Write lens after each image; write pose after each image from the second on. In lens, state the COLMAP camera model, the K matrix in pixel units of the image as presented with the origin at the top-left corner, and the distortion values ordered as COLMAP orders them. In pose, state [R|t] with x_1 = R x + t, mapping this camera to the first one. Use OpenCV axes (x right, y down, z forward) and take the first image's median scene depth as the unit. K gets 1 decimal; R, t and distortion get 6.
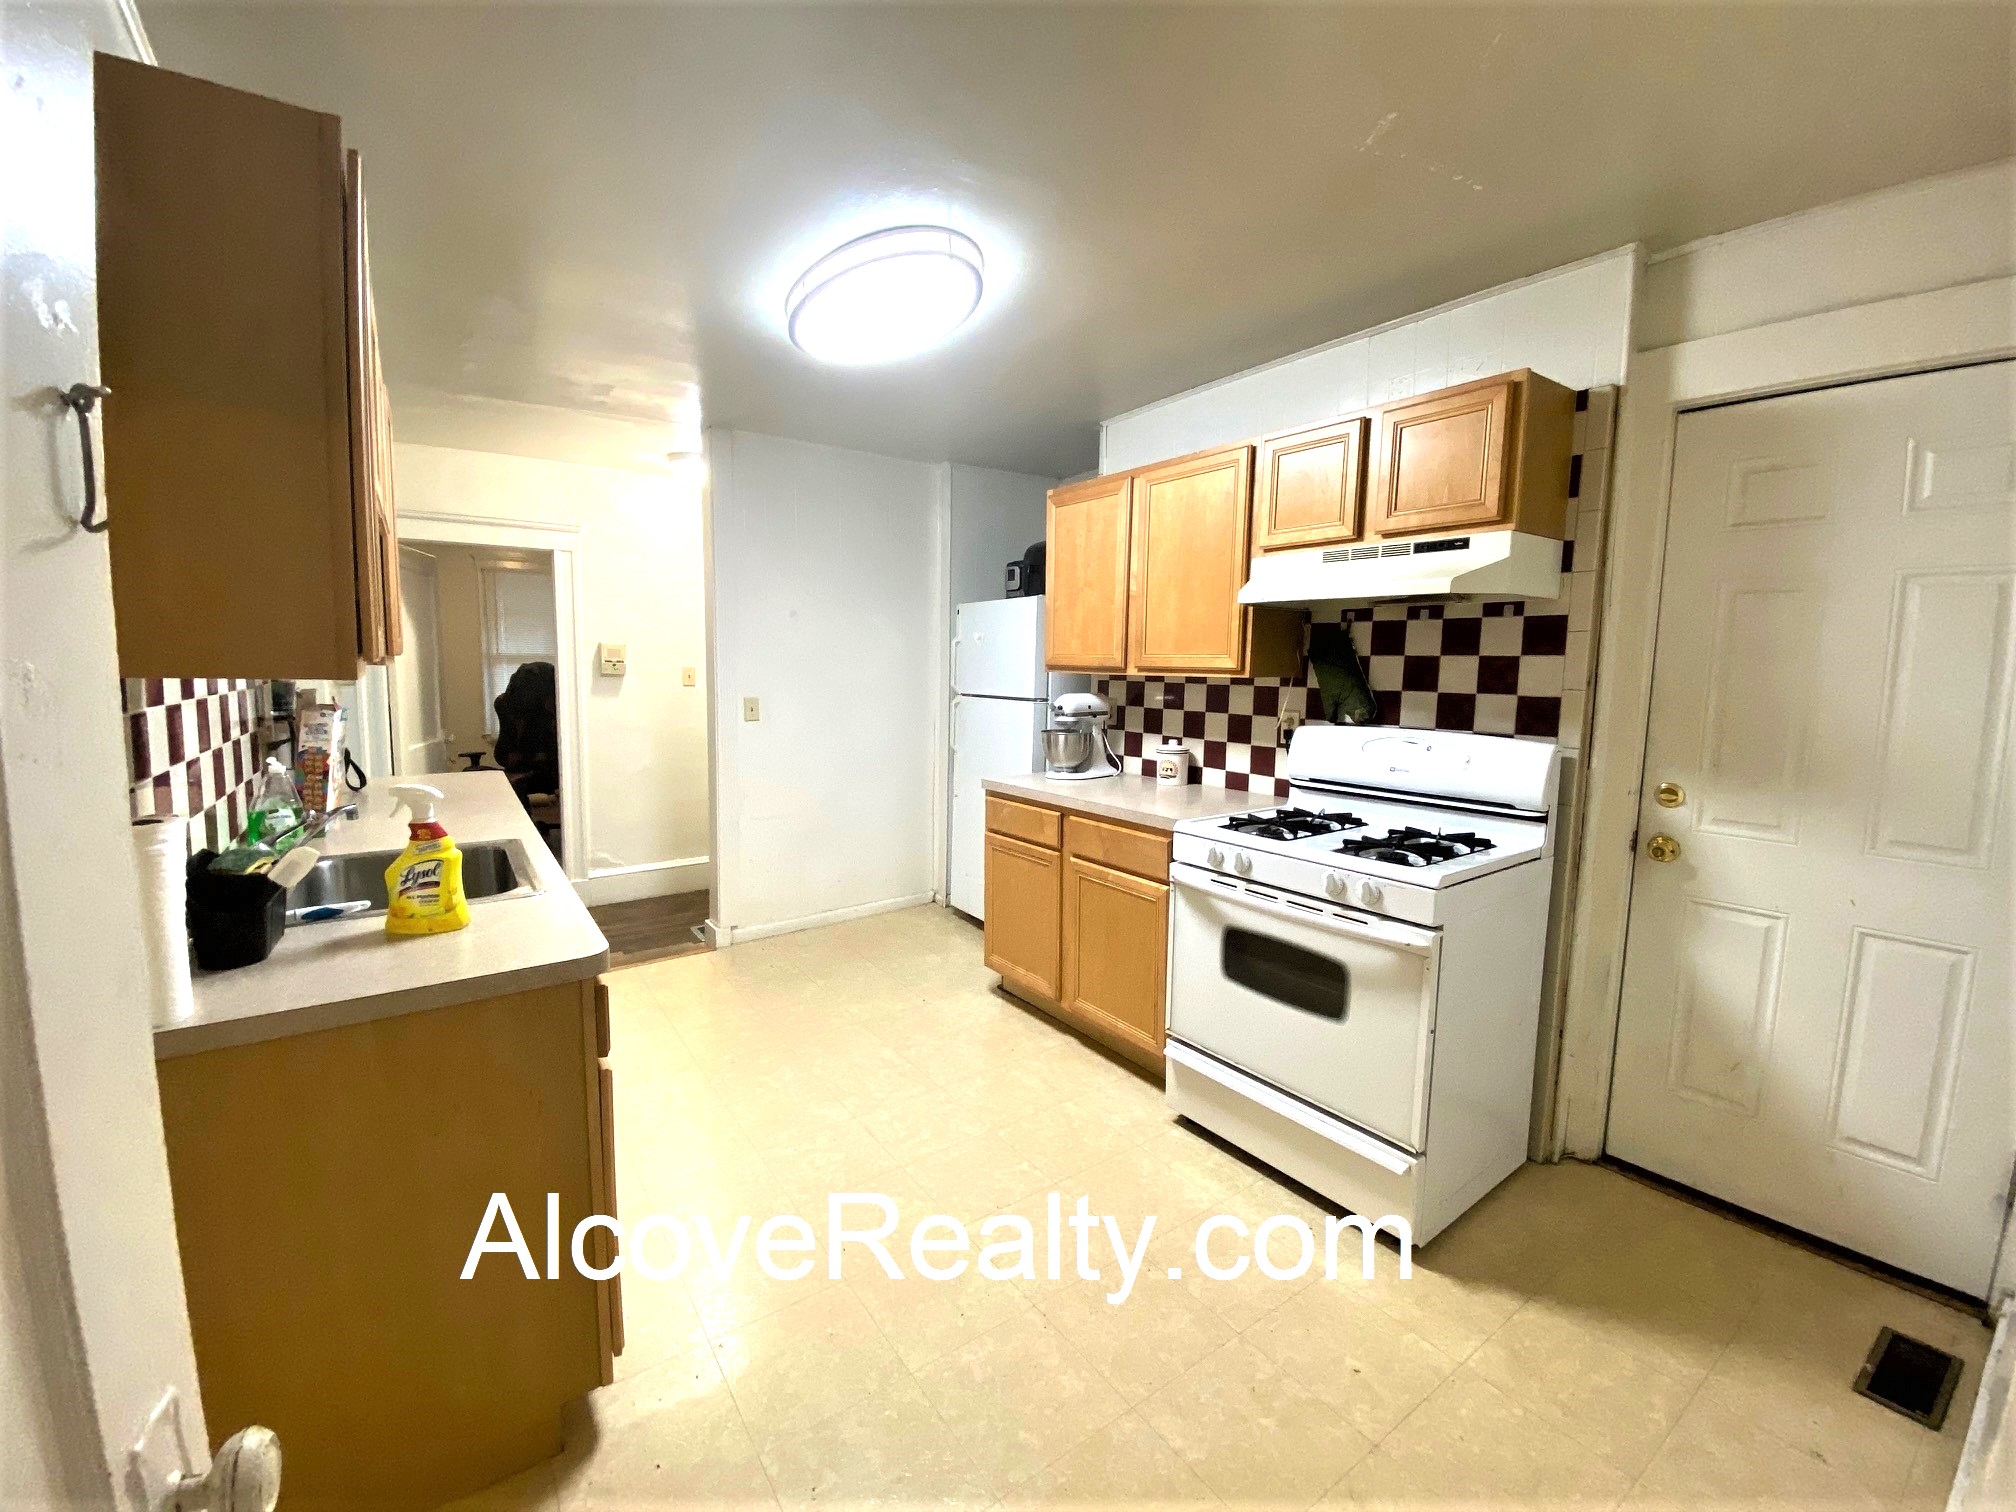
lens RADIAL K [[835.9, 0, 1006.2], [0, 835.9, 757.3], [0, 0, 1]] dist [0.001057, -0.000555]
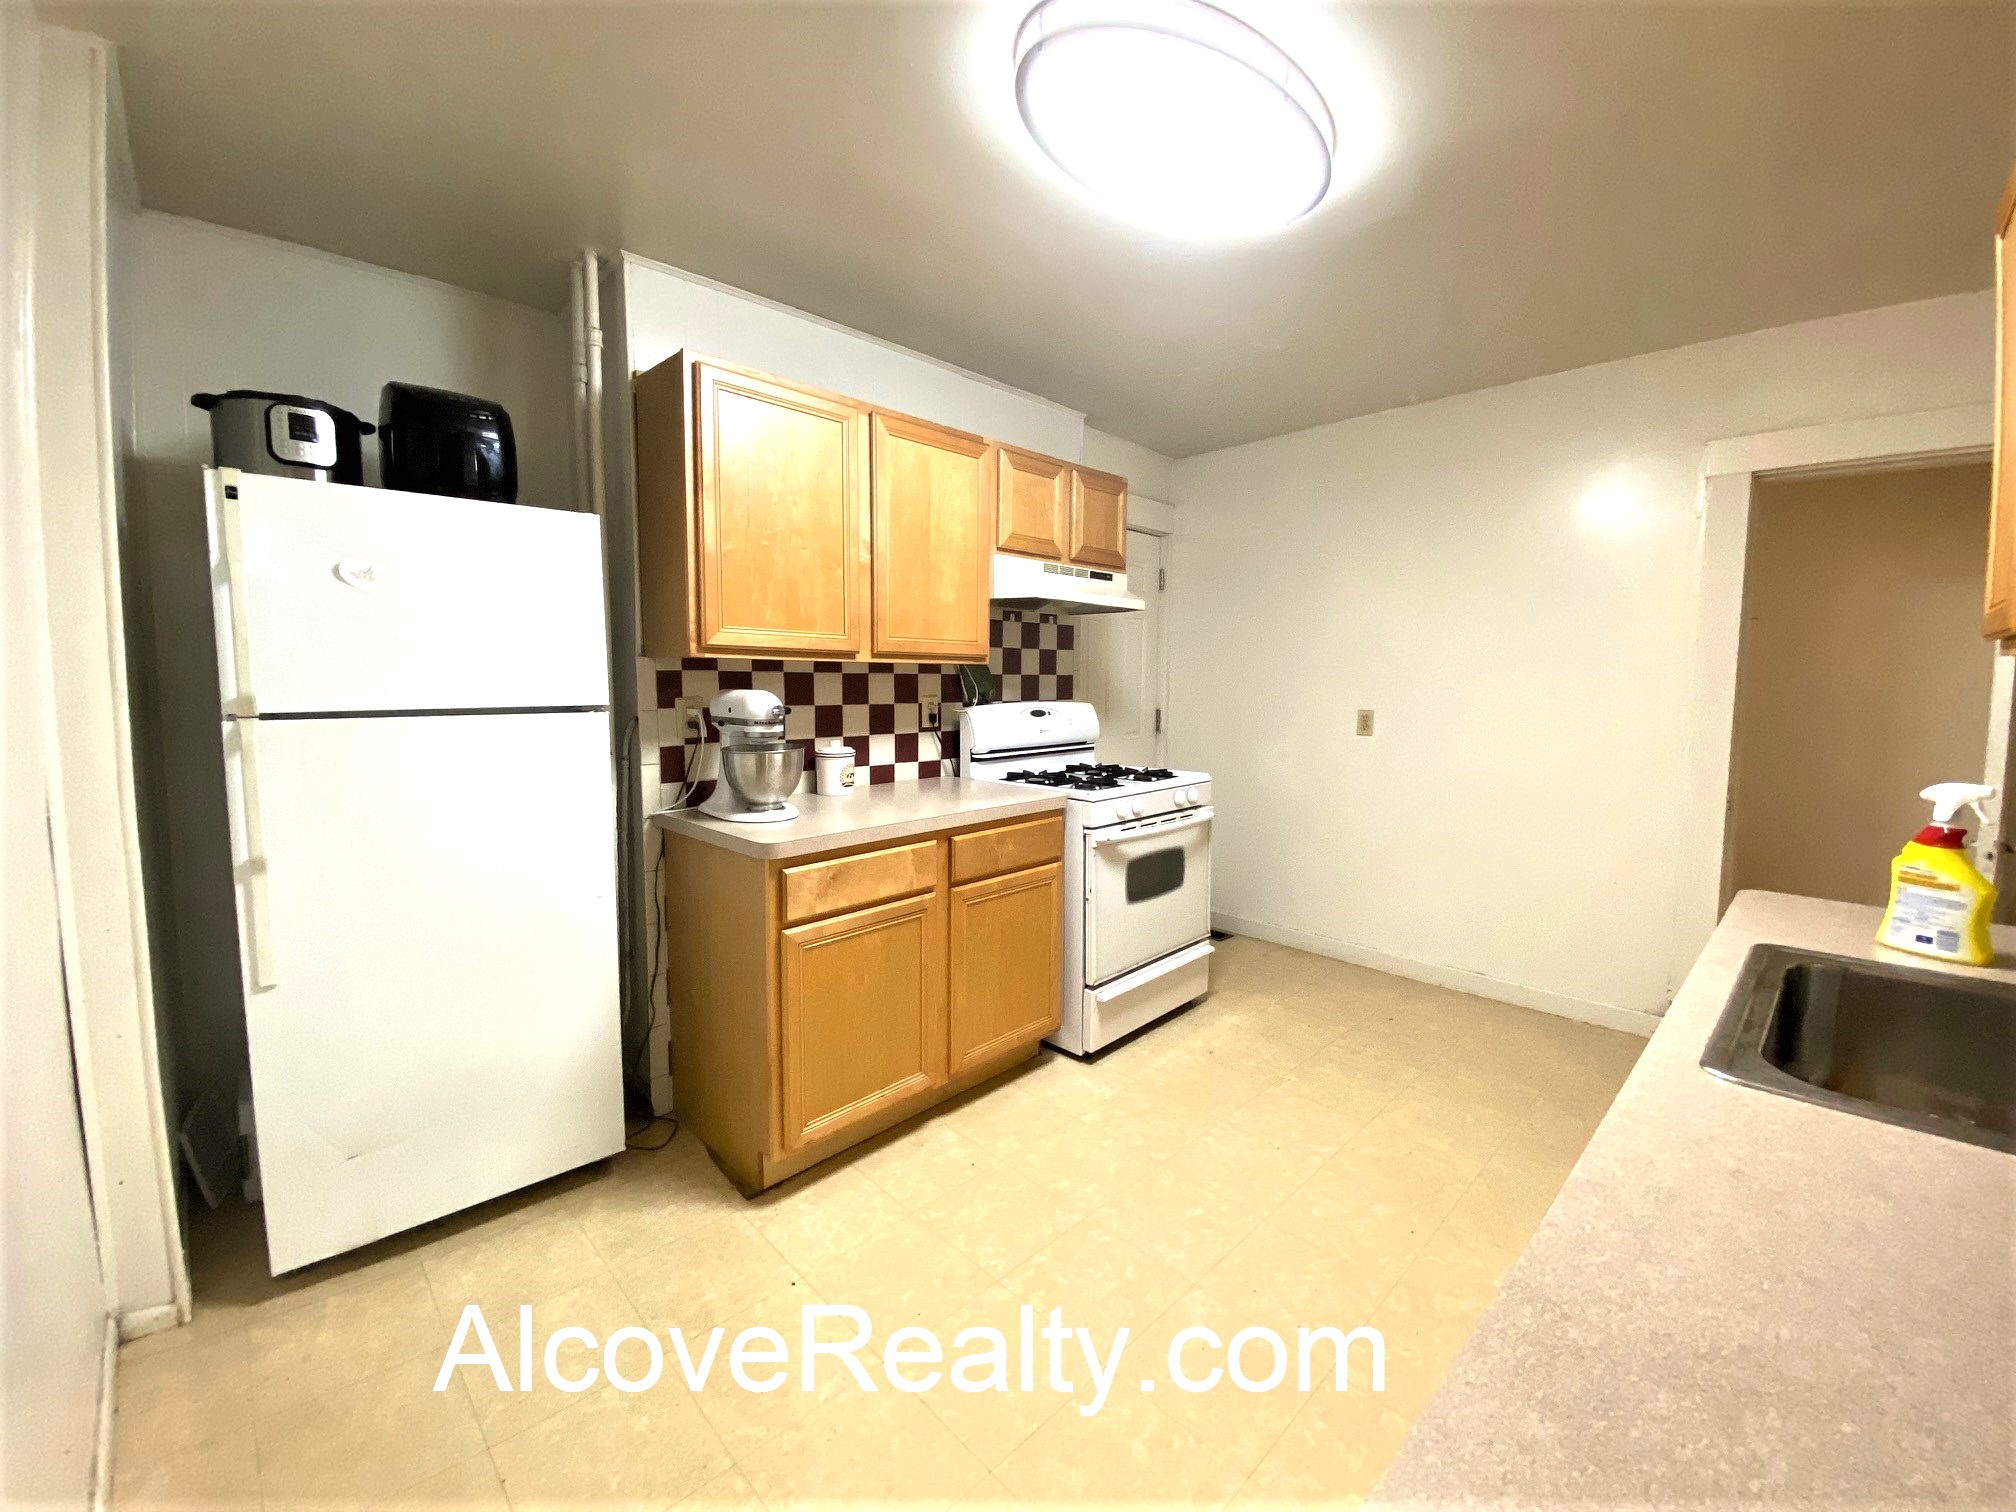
lens RADIAL K [[835.9, 0, 1007.1], [0, 835.9, 744.9], [0, 0, 1]] dist [0.001057, -0.000555]
pose [[-0.185043, -0.090756, 0.978531, -0.708898], [0.104858, 0.988219, 0.111483, -0.100831], [-0.977120, 0.123235, -0.173346, 1.079158]]
